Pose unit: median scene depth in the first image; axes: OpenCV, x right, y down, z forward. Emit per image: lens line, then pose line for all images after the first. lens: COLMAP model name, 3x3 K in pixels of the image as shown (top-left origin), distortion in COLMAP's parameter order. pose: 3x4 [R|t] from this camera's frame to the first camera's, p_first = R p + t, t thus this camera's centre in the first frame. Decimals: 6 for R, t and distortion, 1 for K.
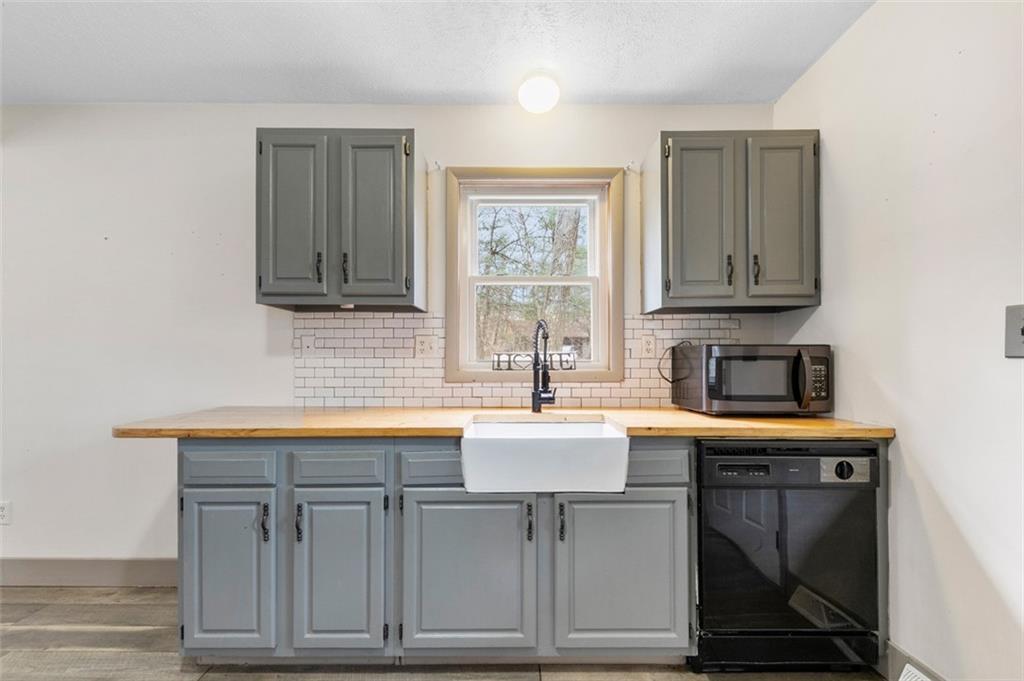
lens RADIAL K [[417.2, 0, 480.3], [0, 417.2, 362.7], [0, 0, 1]] dist [0.000922, -0.000151]
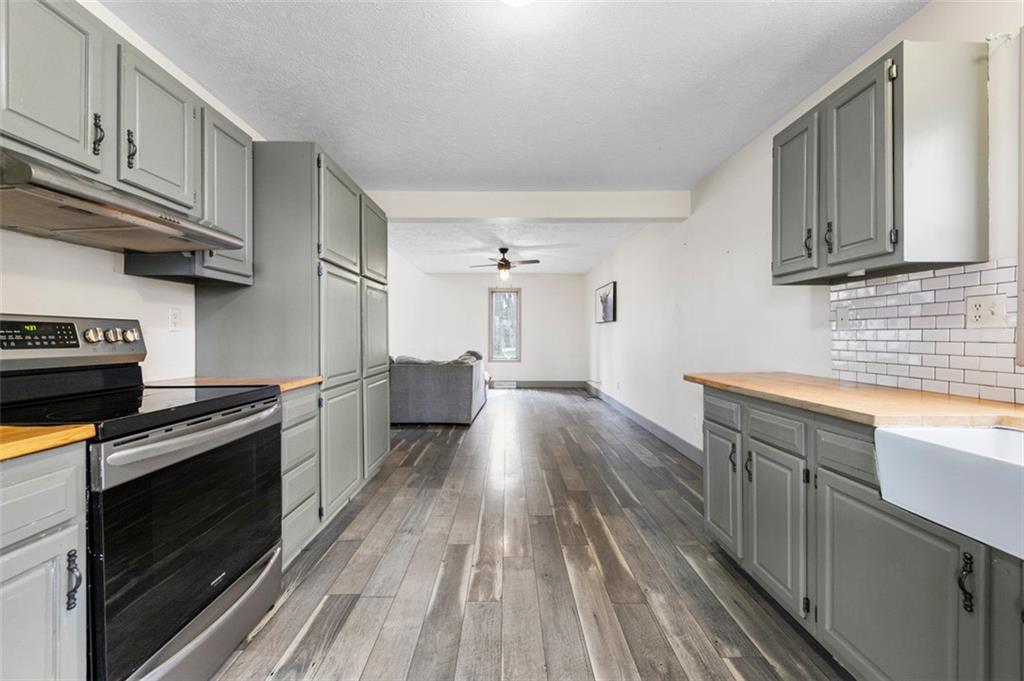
lens RADIAL K [[402.2, 0, 513.8], [0, 402.2, 343.2], [0, 0, 1]] dist [-0.001512, -0.000247]
pose [[0.017953, 0.020148, -0.999636, 0.607285], [-0.000031, 0.999797, 0.020151, -0.000043], [0.999839, -0.000331, 0.017949, 0.245985]]
